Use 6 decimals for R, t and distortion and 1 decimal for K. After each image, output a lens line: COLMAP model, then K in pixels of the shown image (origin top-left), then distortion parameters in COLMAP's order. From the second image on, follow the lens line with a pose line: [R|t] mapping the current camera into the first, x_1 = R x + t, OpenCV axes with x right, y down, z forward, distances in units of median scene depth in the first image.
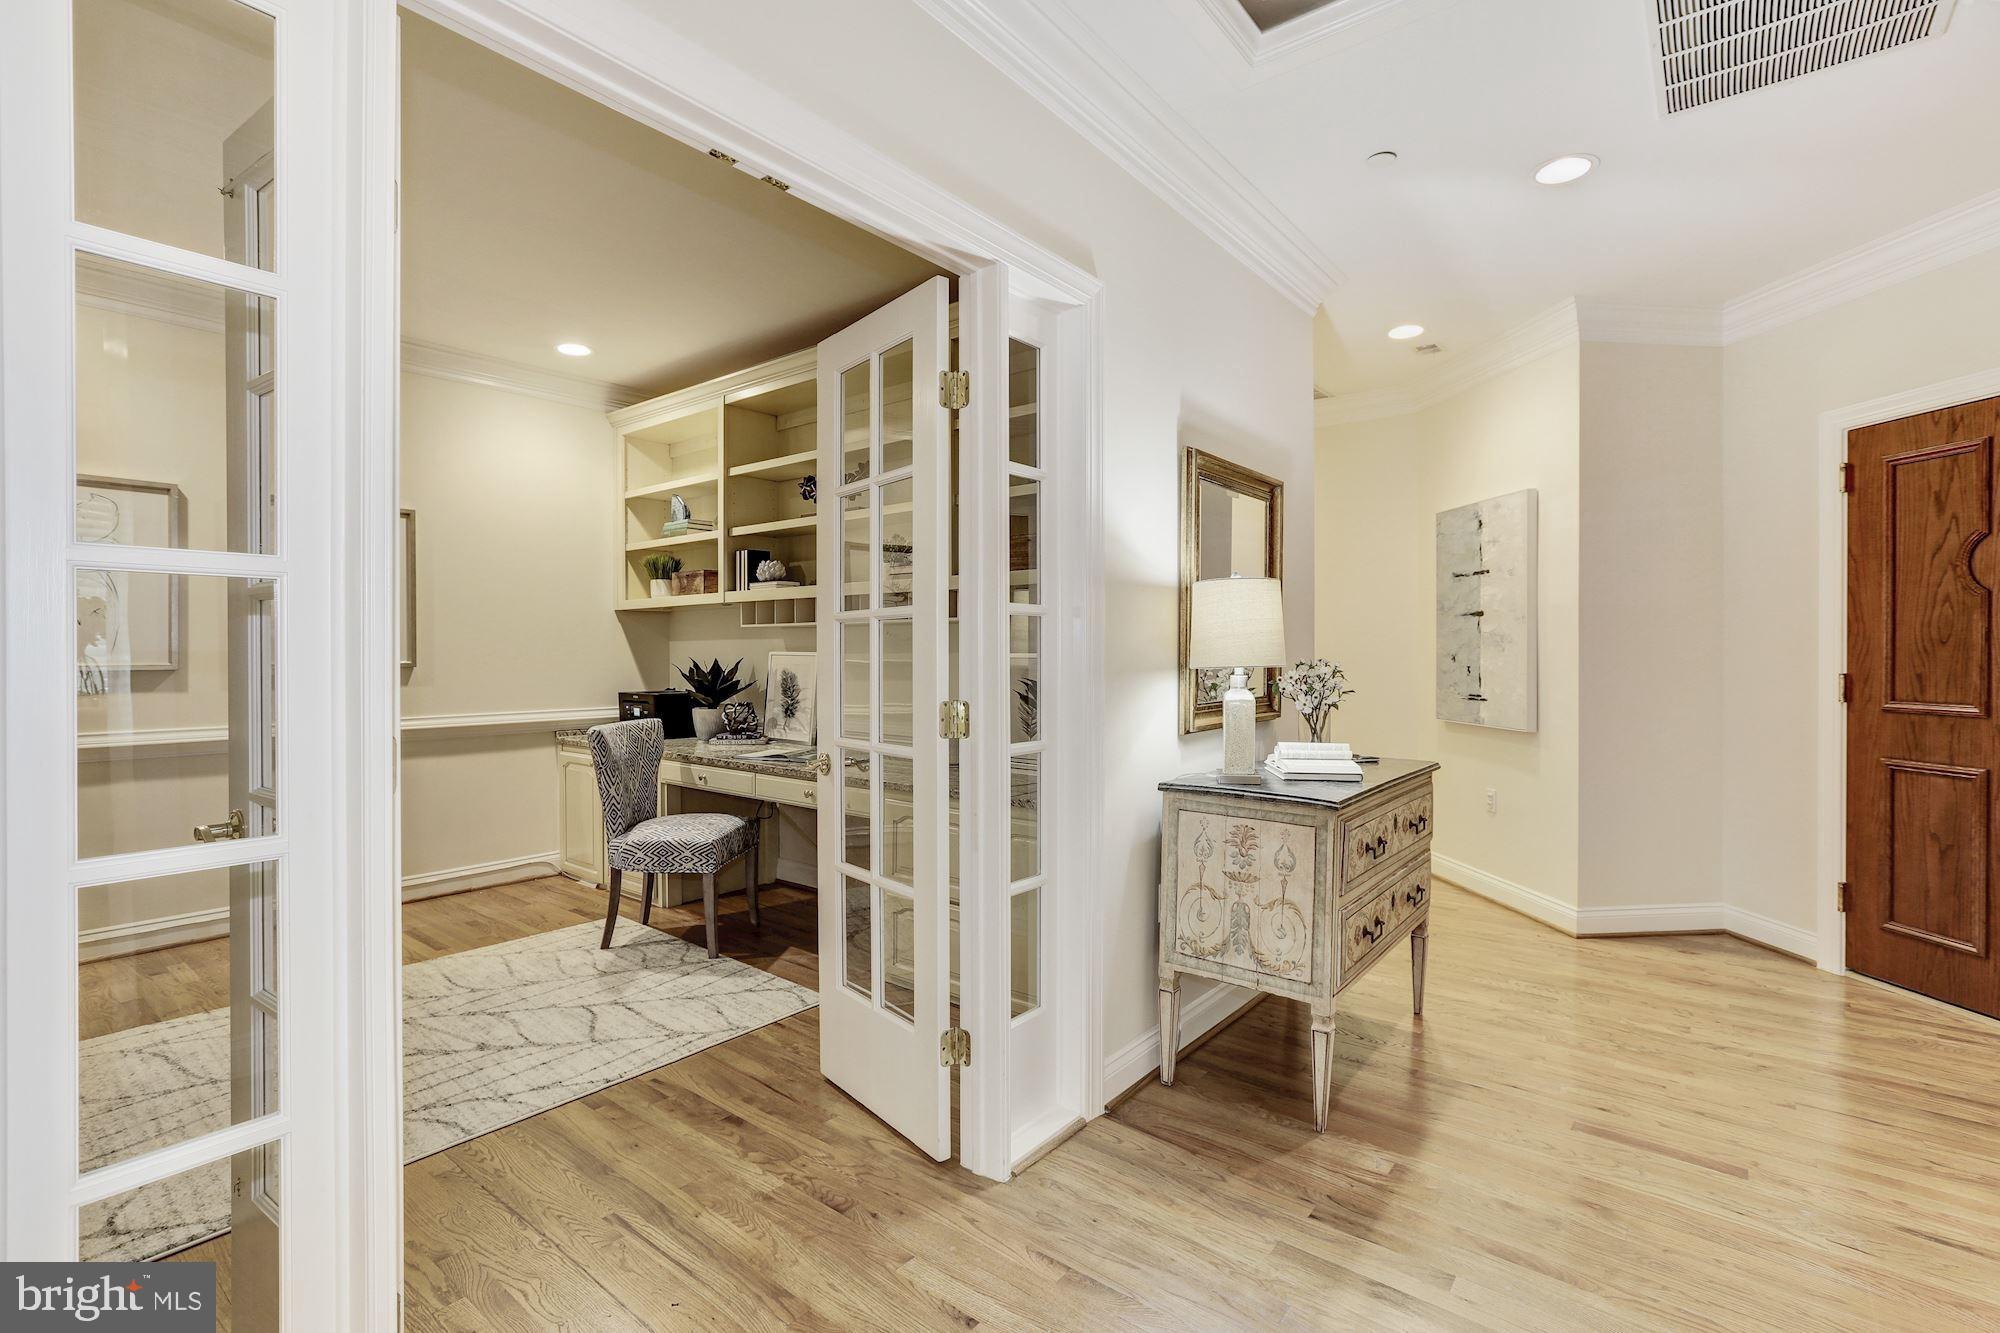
lens RADIAL K [[905.6, 0, 1002.1], [0, 905.6, 658.3], [0, 0, 1]] dist [-0.043076, 0.013763]
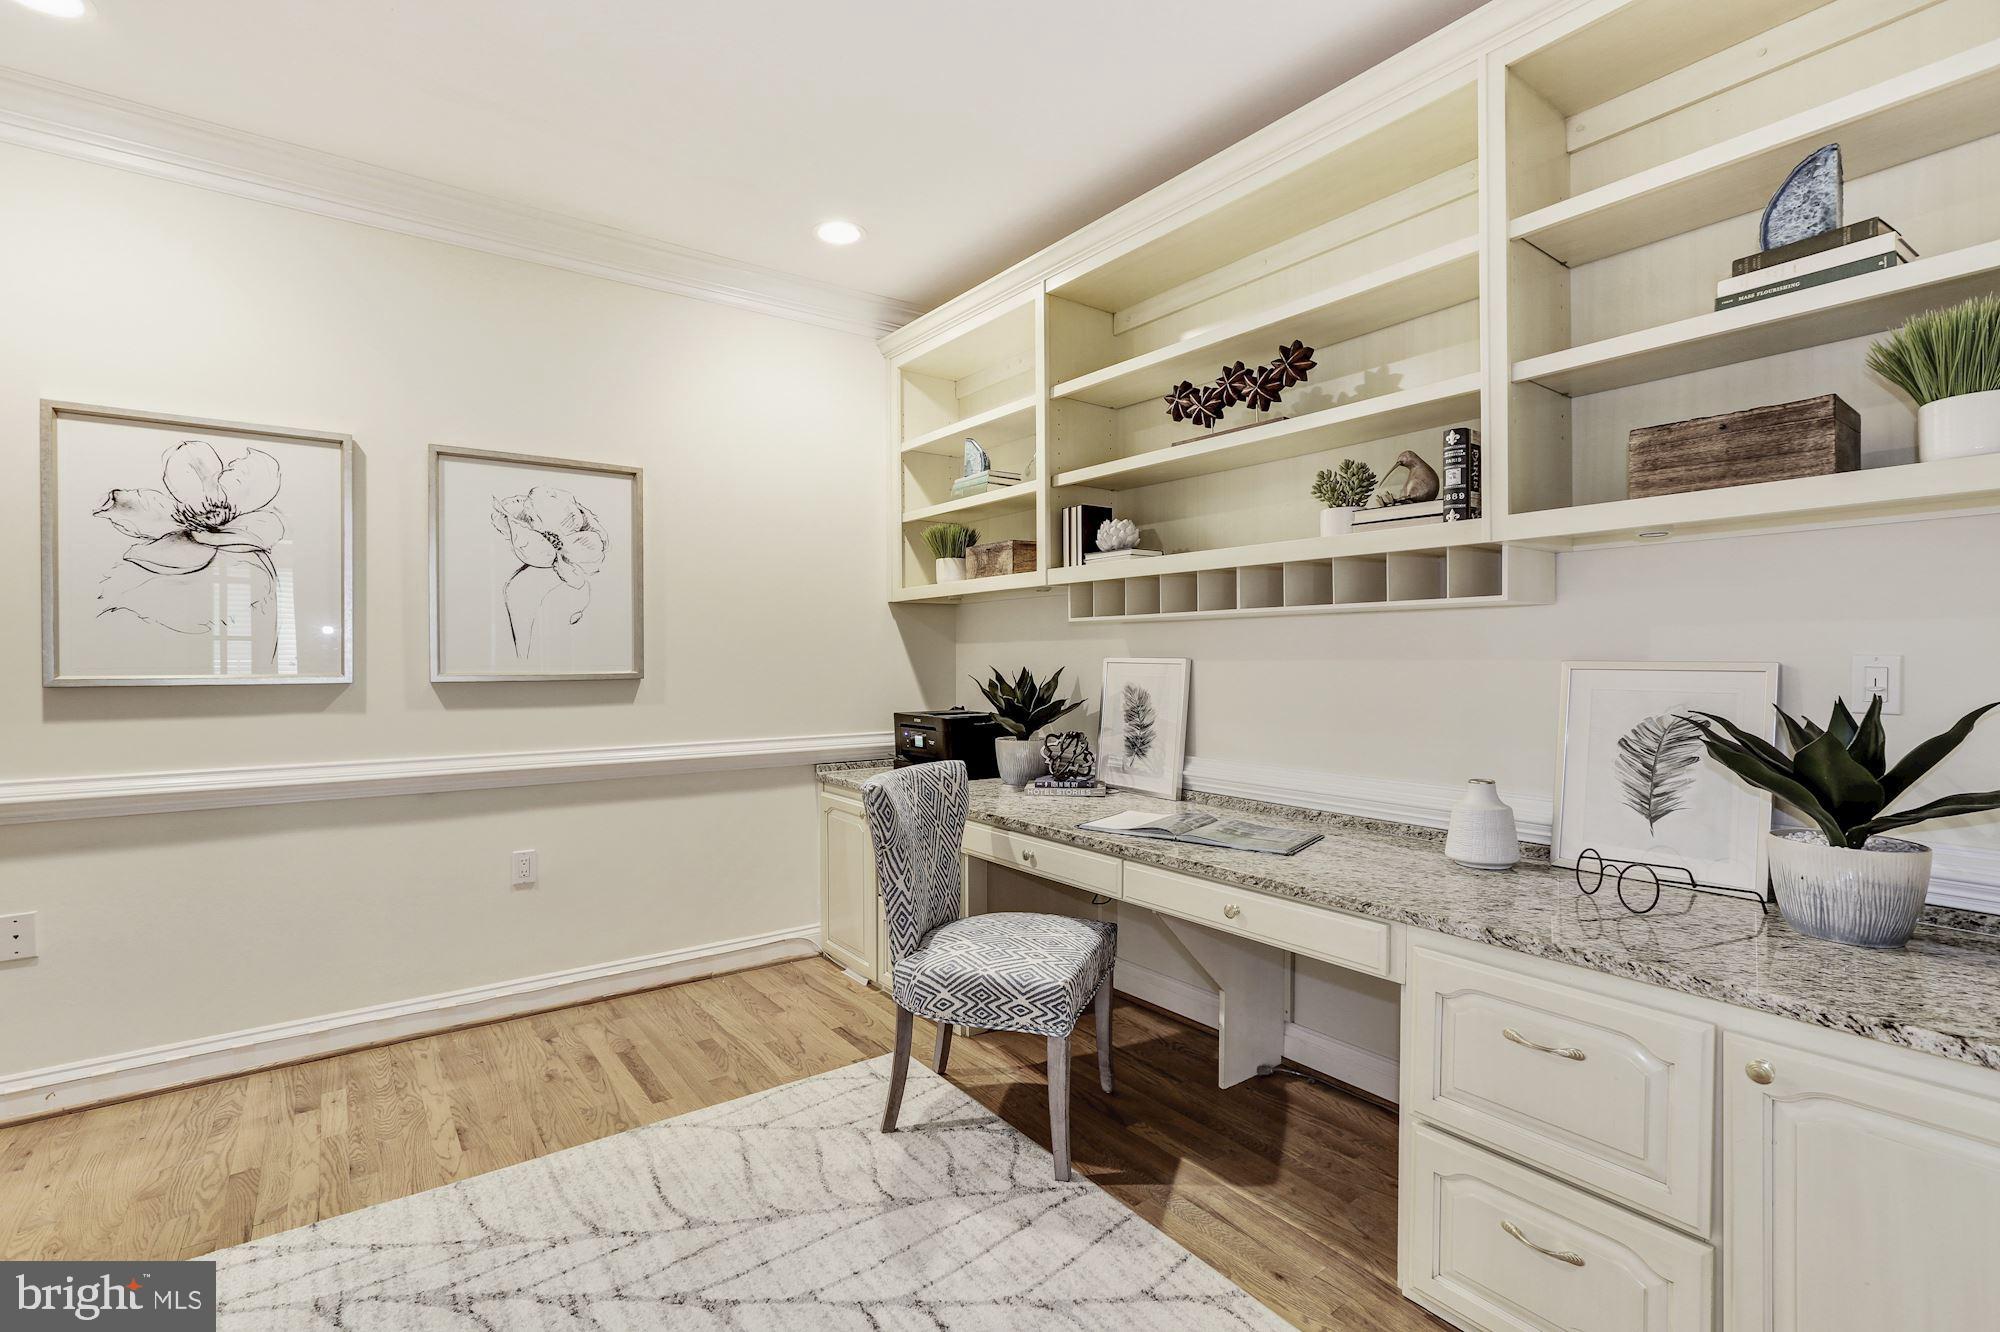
lens RADIAL K [[905.6, 0, 994.8], [0, 905.6, 660.1], [0, 0, 1]] dist [-0.043076, 0.013763]
pose [[0.965248, 0.000892, -0.261333, -0.161138], [-0.000447, 0.999998, 0.001764, -0.006633], [0.261334, -0.001586, 0.965247, 0.320678]]
